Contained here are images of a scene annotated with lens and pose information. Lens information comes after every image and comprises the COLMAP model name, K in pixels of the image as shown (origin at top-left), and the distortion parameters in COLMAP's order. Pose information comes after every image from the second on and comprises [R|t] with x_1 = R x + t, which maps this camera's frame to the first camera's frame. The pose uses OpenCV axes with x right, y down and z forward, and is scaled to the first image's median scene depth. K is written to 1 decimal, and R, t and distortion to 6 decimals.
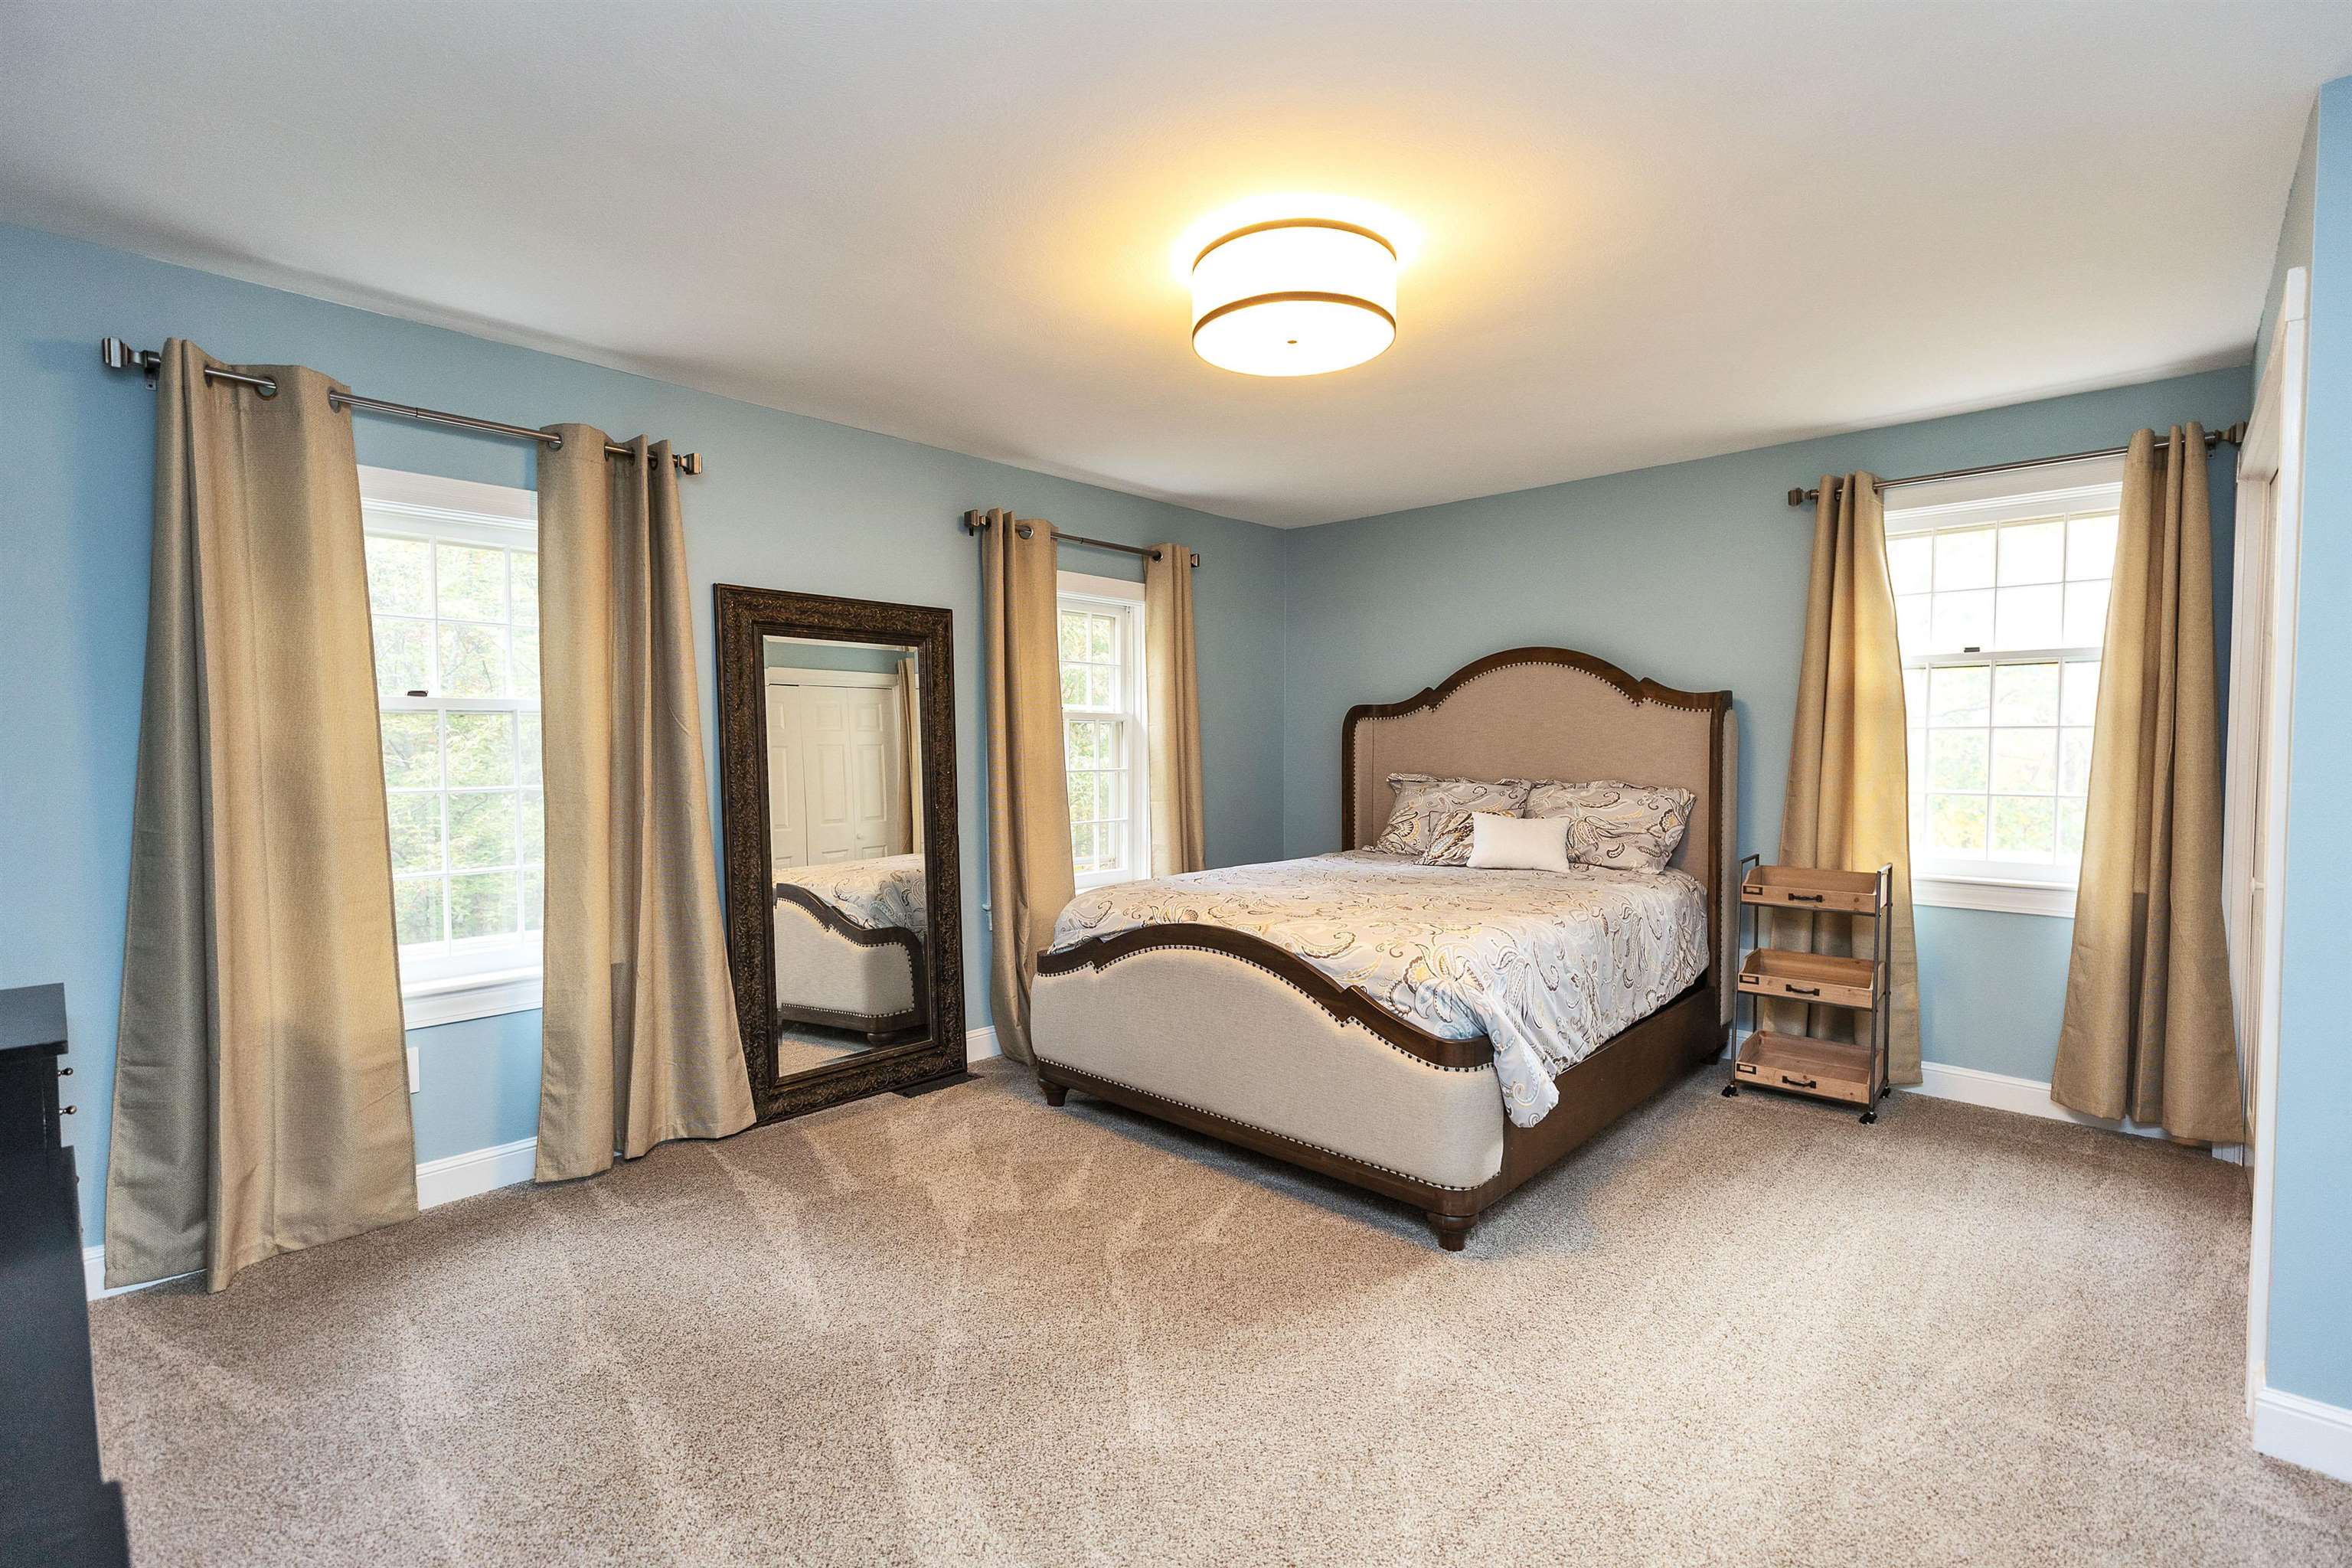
lens RADIAL K [[1044.6, 0, 1176.0], [0, 1044.6, 784.0], [0, 0, 1]] dist [0.002236, -0.000268]
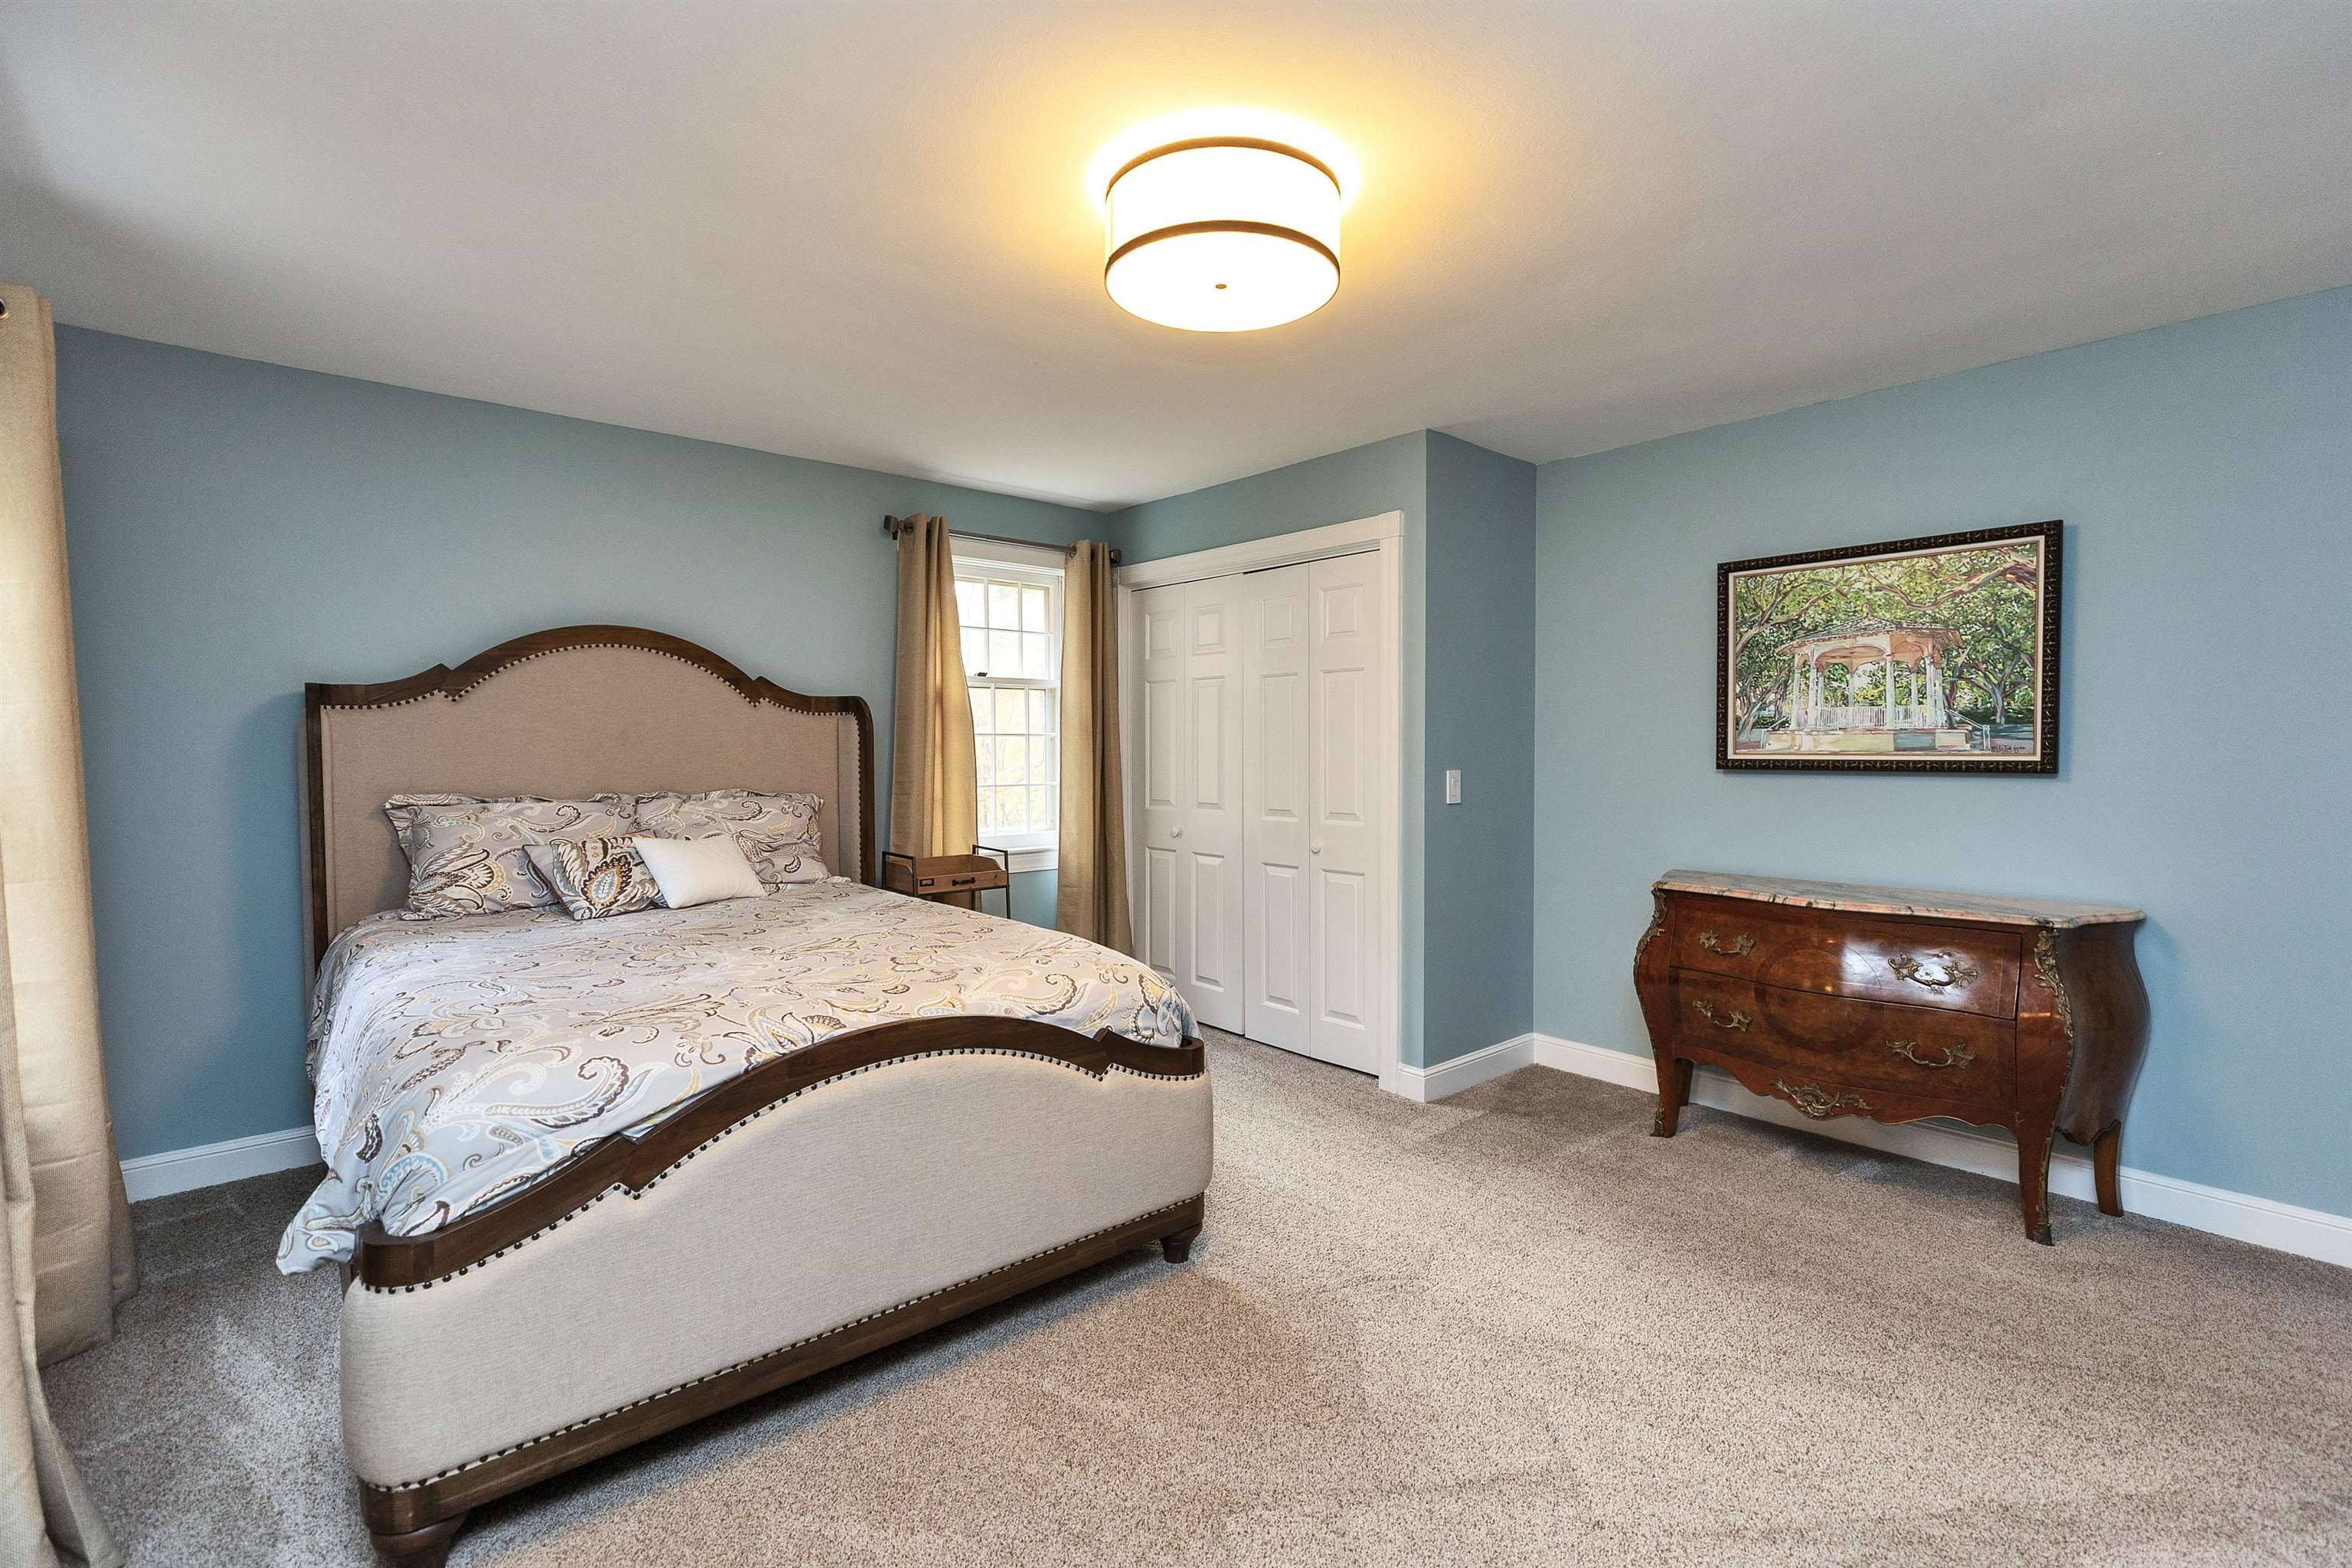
lens RADIAL K [[1044.6, 0, 1176.0], [0, 1044.6, 784.0], [0, 0, 1]] dist [0.002236, -0.000268]
pose [[0.124353, -0.036137, 0.991580, -0.527359], [0.037995, 0.998777, 0.031634, -0.027097], [-0.991510, 0.033742, 0.125574, 0.646292]]
